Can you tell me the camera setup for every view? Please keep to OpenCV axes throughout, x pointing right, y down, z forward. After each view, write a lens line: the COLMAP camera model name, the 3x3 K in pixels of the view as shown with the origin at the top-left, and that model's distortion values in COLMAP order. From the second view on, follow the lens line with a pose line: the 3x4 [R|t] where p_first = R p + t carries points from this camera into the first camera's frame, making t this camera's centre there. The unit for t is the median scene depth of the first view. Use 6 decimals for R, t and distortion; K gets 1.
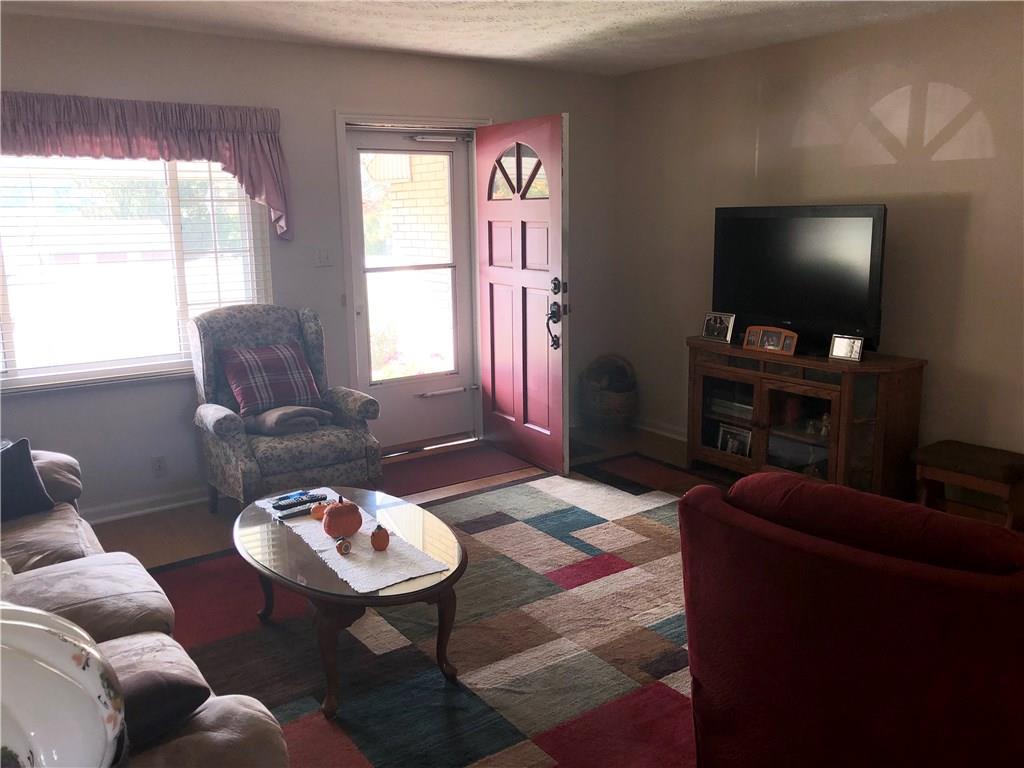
lens RADIAL K [[834.4, 0, 512.0], [0, 834.4, 384.0], [0, 0, 1]] dist [0.022974, 0.001078]
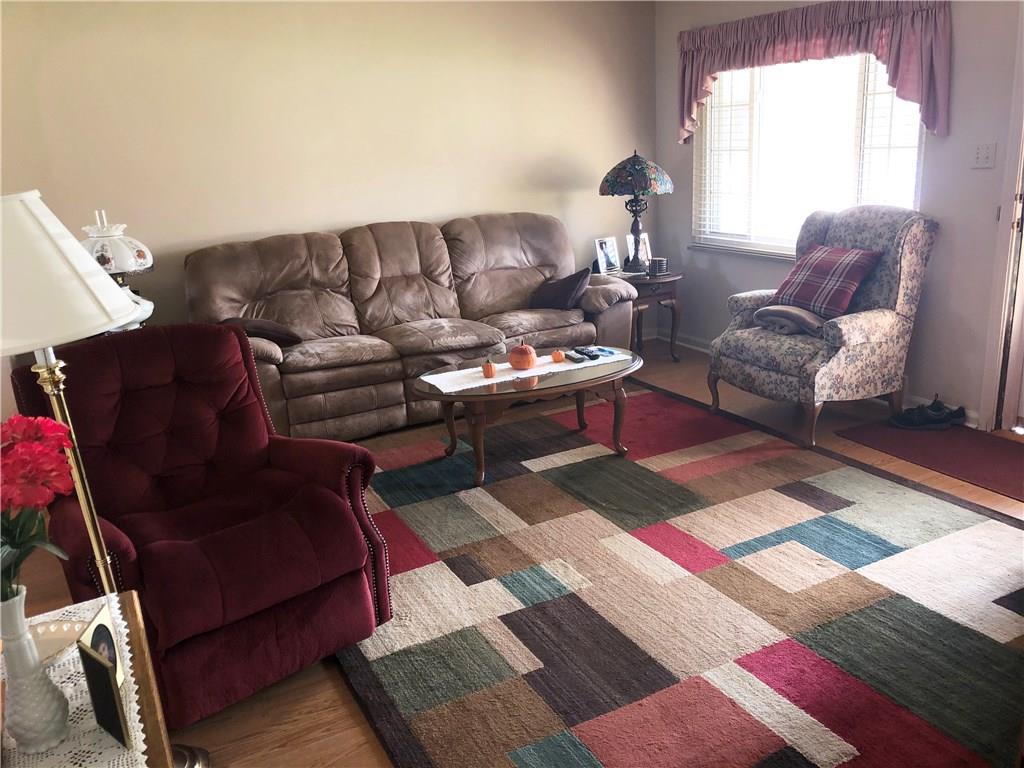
lens RADIAL K [[834.4, 0, 512.0], [0, 834.4, 384.0], [0, 0, 1]] dist [0.022974, 0.001078]
pose [[-0.121011, 0.297718, -0.946953, 0.800809], [-0.162559, 0.935141, 0.314778, -0.157516], [0.979250, 0.192027, -0.064766, 0.790669]]
